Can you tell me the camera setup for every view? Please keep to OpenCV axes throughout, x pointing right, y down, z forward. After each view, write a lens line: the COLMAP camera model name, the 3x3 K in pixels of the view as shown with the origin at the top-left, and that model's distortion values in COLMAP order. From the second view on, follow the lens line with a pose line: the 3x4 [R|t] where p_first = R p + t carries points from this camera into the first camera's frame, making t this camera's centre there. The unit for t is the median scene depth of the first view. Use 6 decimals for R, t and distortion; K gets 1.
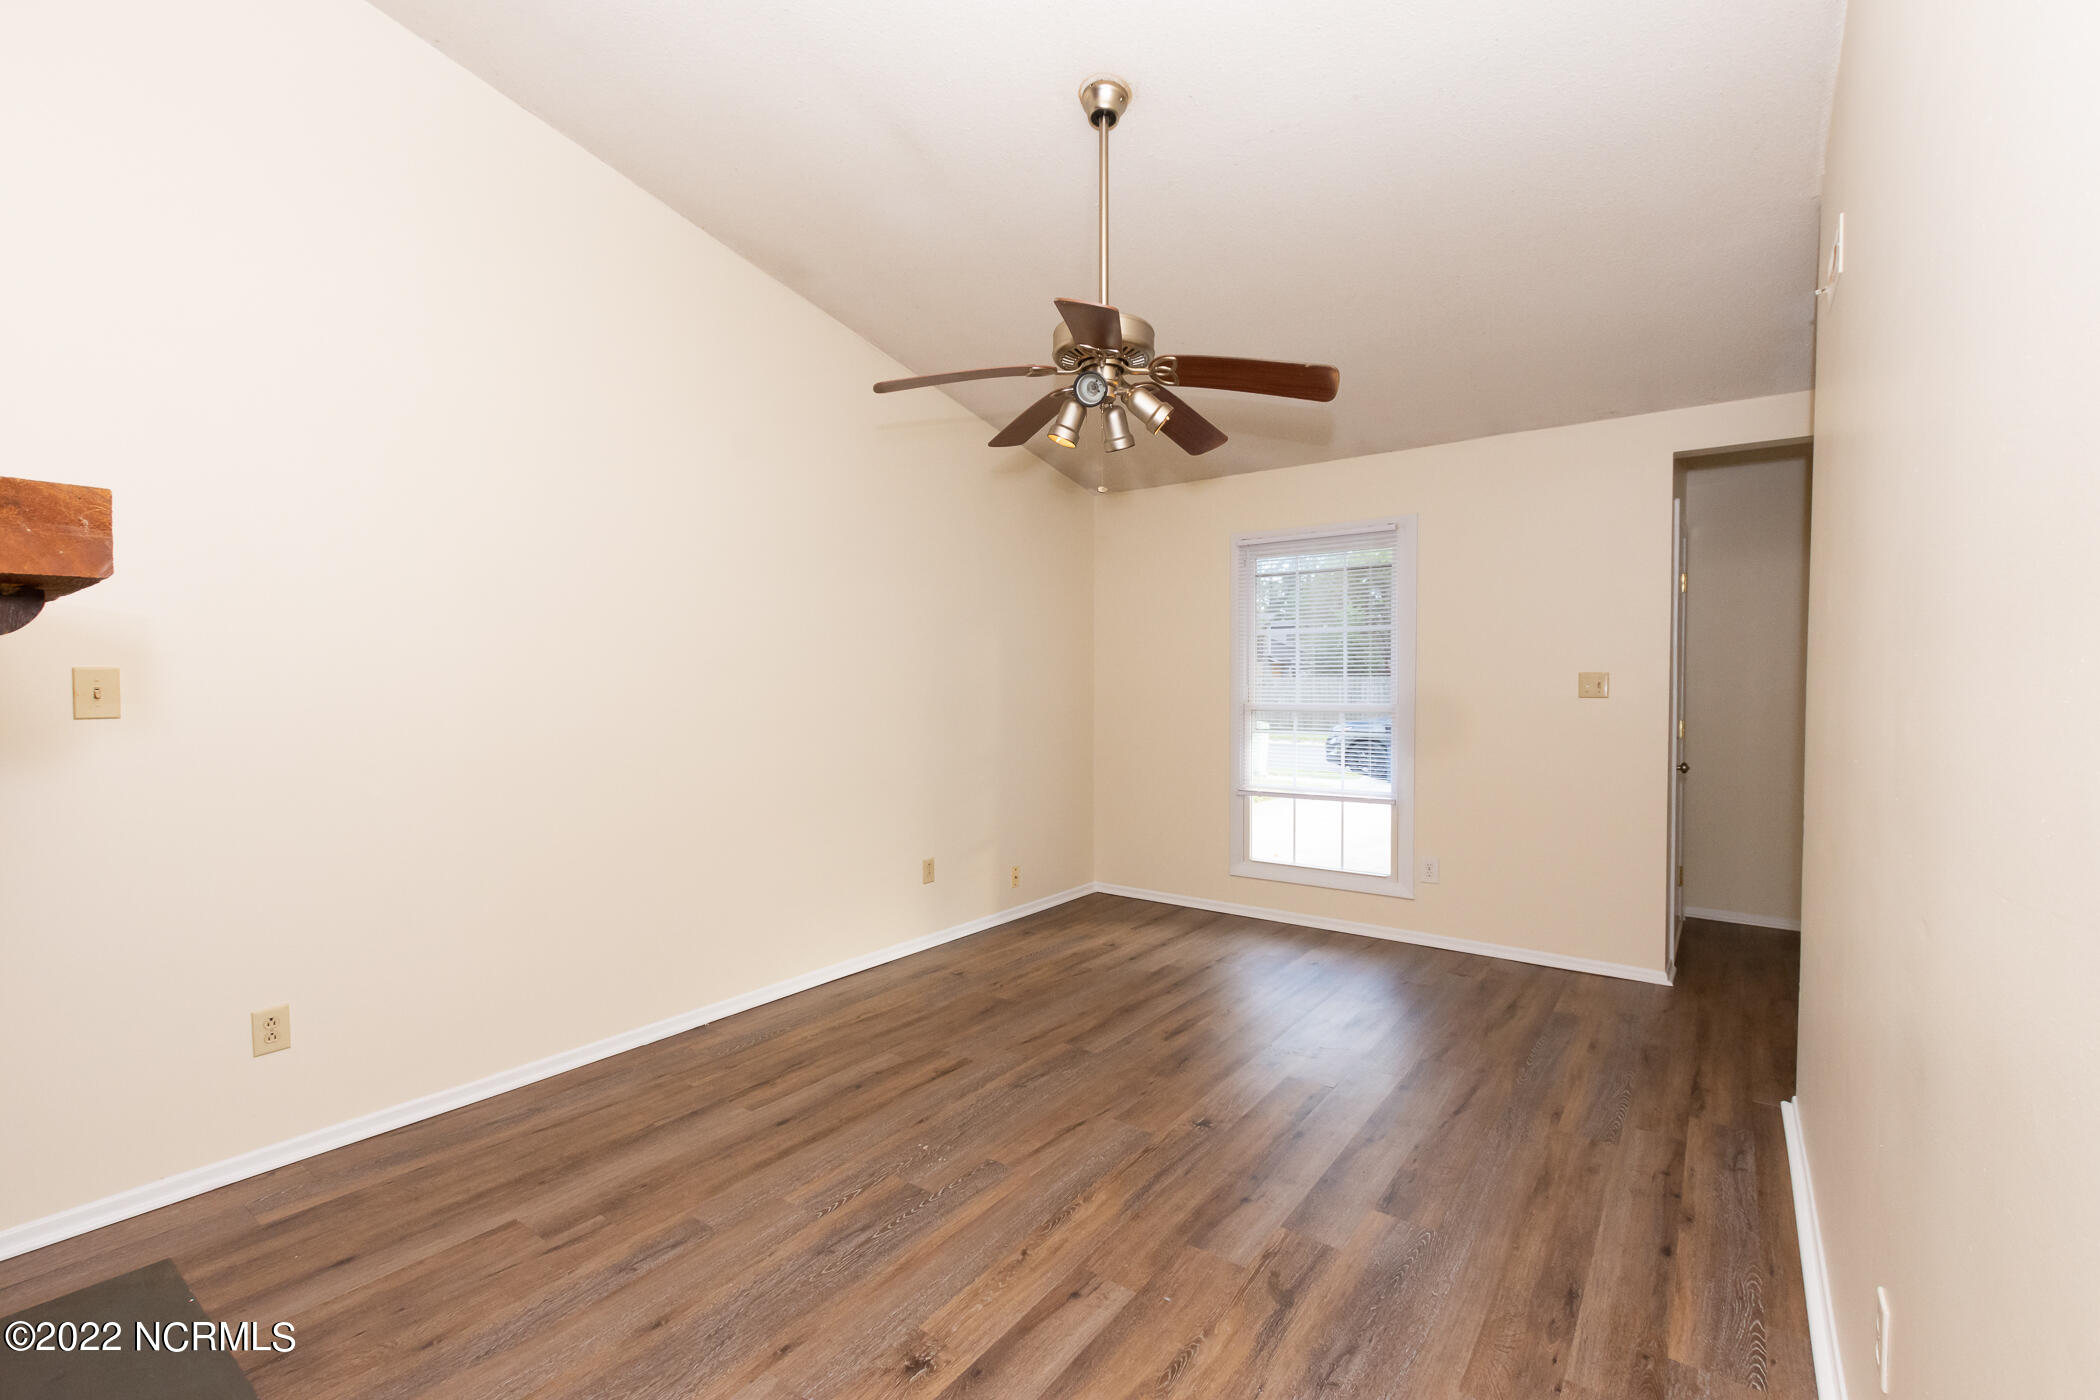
lens RADIAL K [[904.9, 0, 1051.1], [0, 904.9, 694.4], [0, 0, 1]] dist [0.009285, -0.004320]
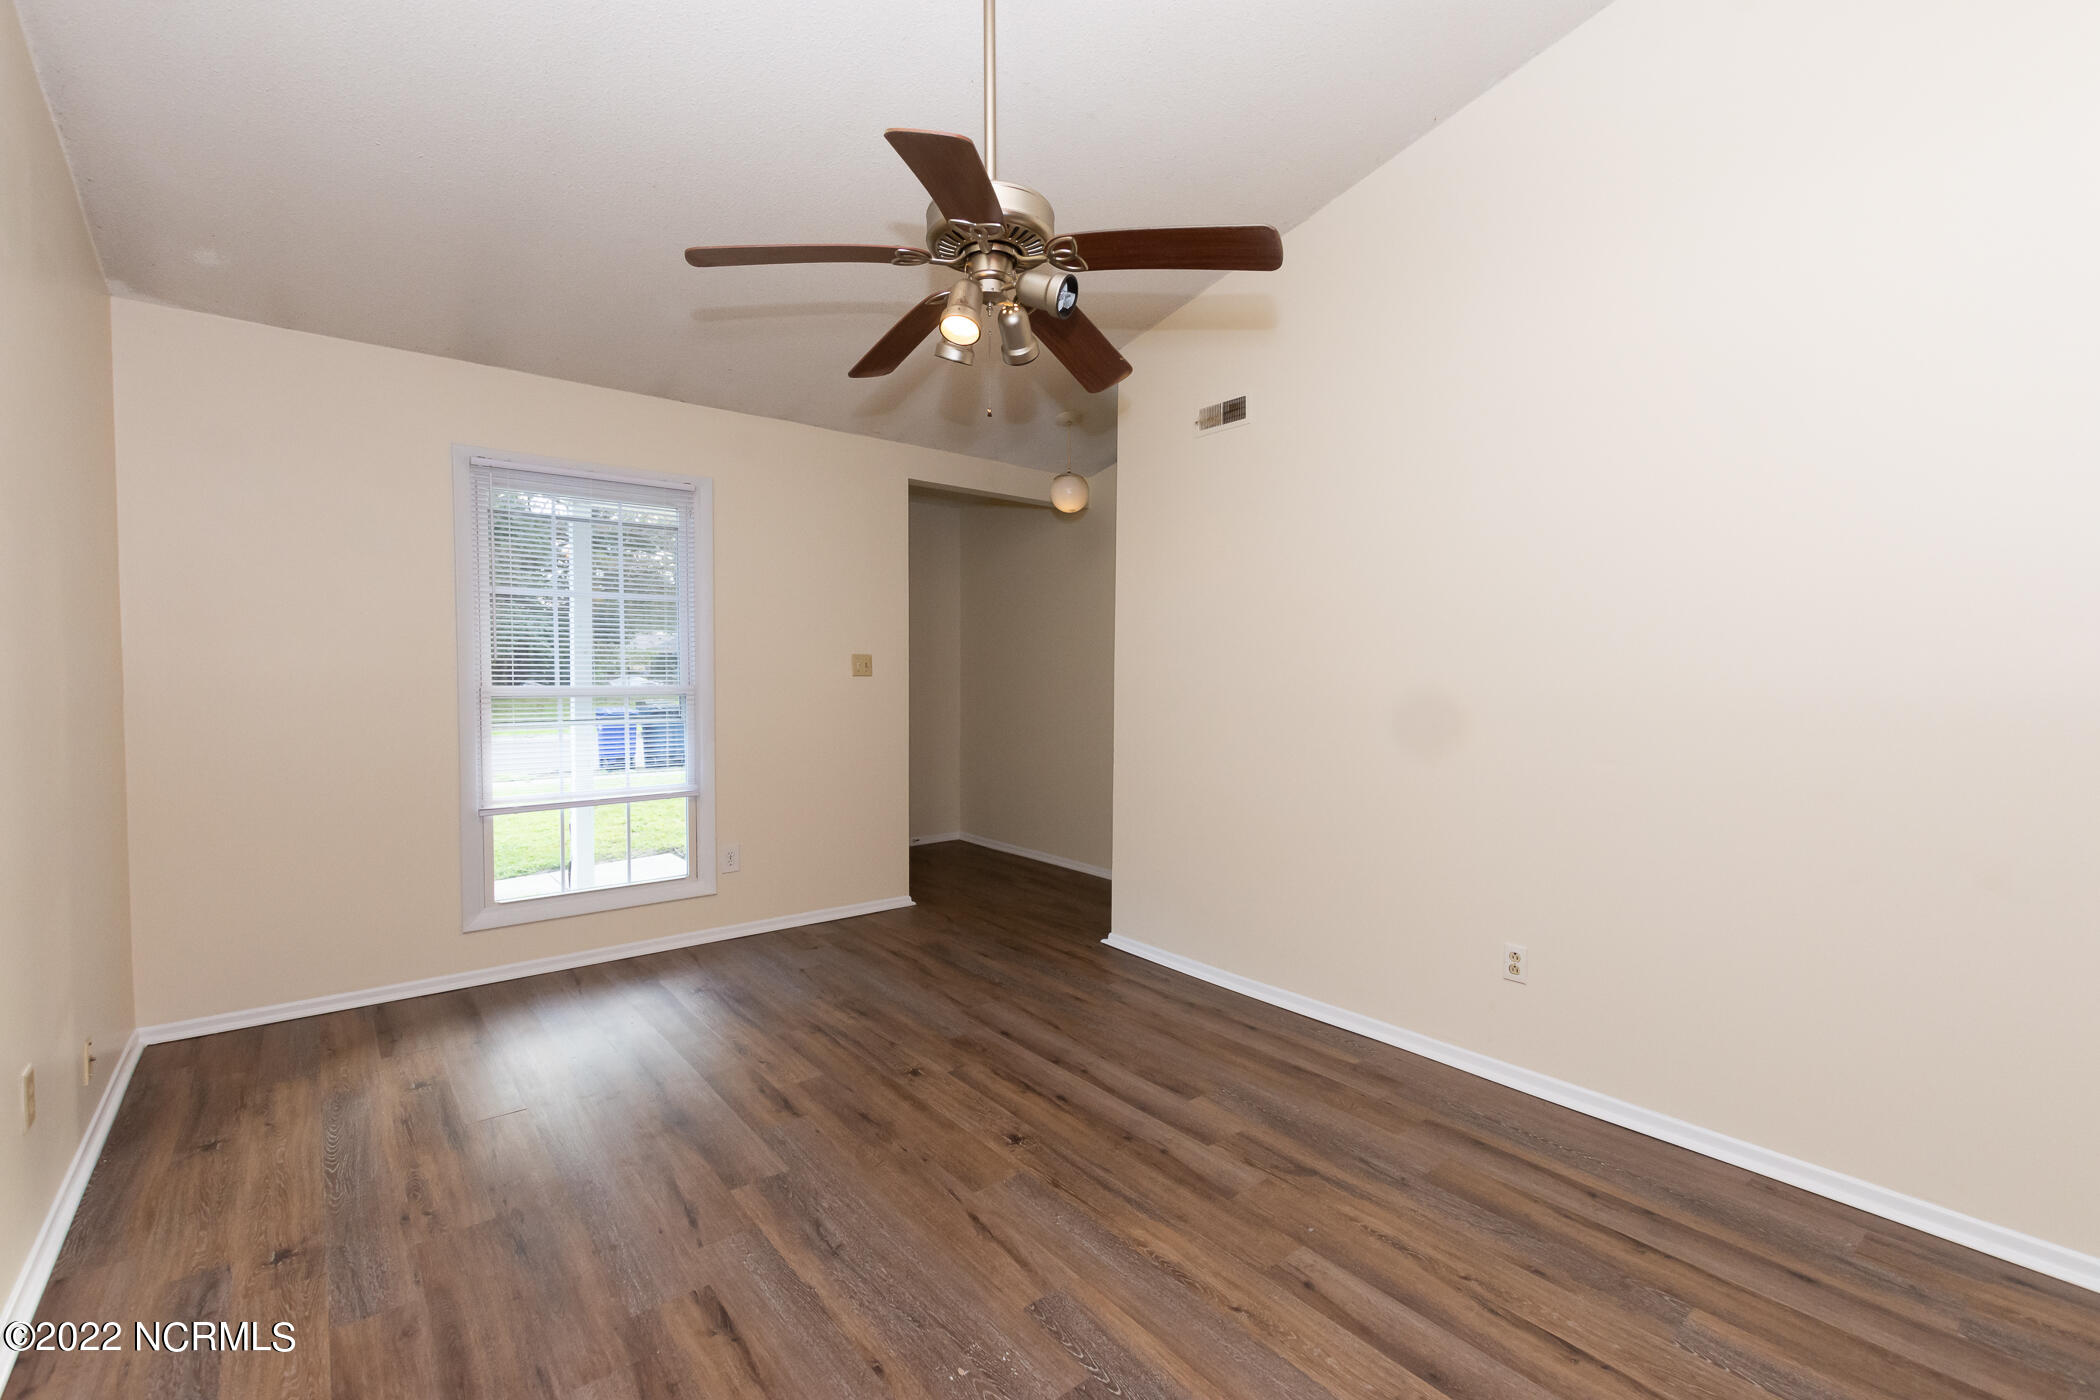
lens RADIAL K [[904.9, 0, 1043.7], [0, 904.9, 701.8], [0, 0, 1]] dist [0.009285, -0.004320]
pose [[0.249678, -0.029748, 0.967872, -0.730722], [0.006552, 0.999557, 0.029031, 0.006155], [-0.968307, -0.000907, 0.249763, 0.780844]]
